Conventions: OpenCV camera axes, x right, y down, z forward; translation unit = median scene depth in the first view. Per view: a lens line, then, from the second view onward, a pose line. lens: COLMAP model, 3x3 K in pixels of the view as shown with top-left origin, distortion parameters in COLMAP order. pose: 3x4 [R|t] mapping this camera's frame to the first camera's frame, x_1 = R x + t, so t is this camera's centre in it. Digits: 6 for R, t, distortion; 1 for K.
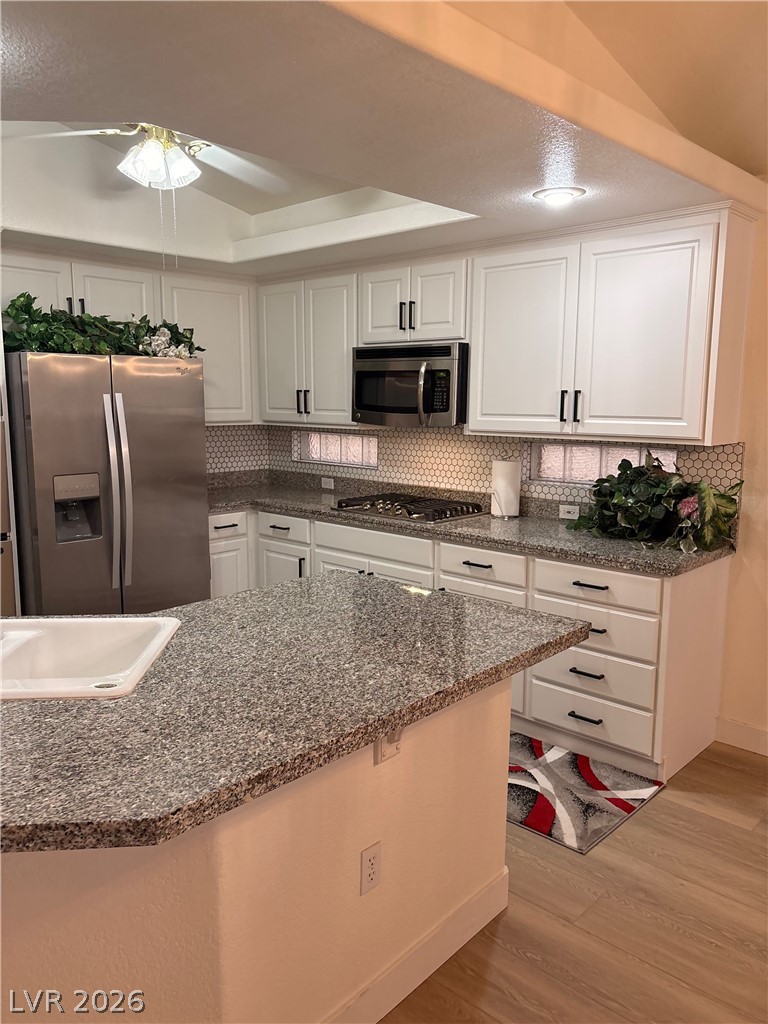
lens RADIAL K [[782.7, 0, 387.1], [0, 782.7, 511.0], [0, 0, 1]] dist [0.057061, -0.026992]
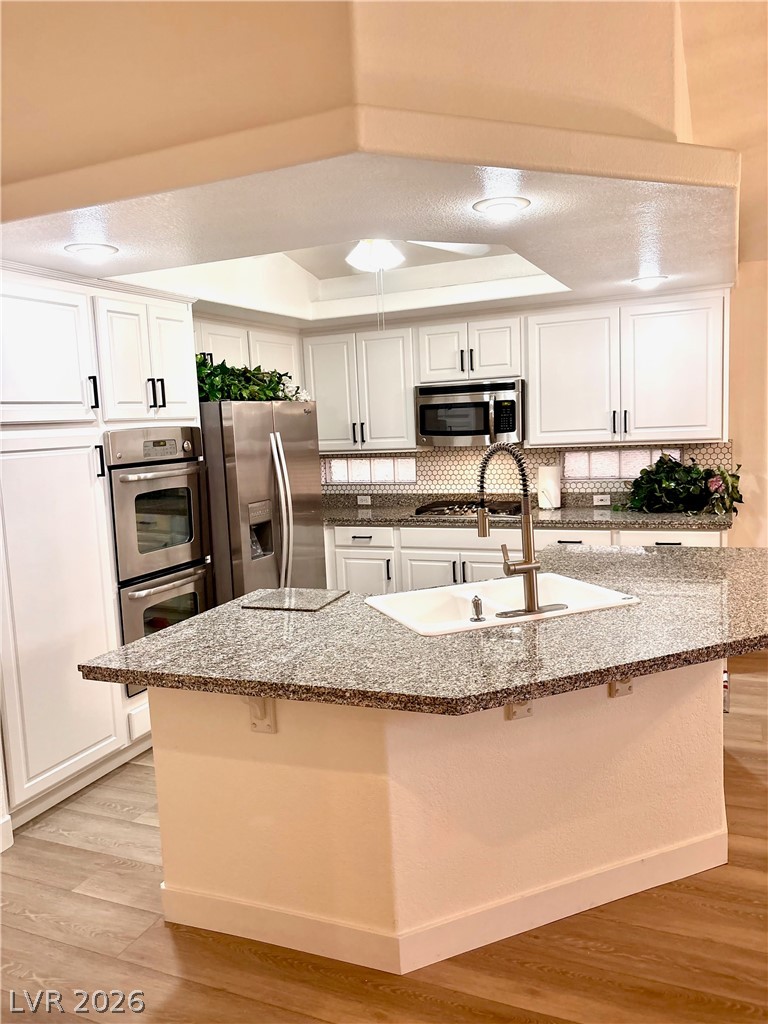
lens RADIAL K [[782.7, 0, 382.9], [0, 782.7, 511.7], [0, 0, 1]] dist [0.057061, -0.026992]
pose [[0.943804, -0.089264, 0.318223, -0.547037], [0.100159, 0.994809, -0.018006, 0.007909], [-0.314964, 0.048867, 0.947845, -0.165806]]
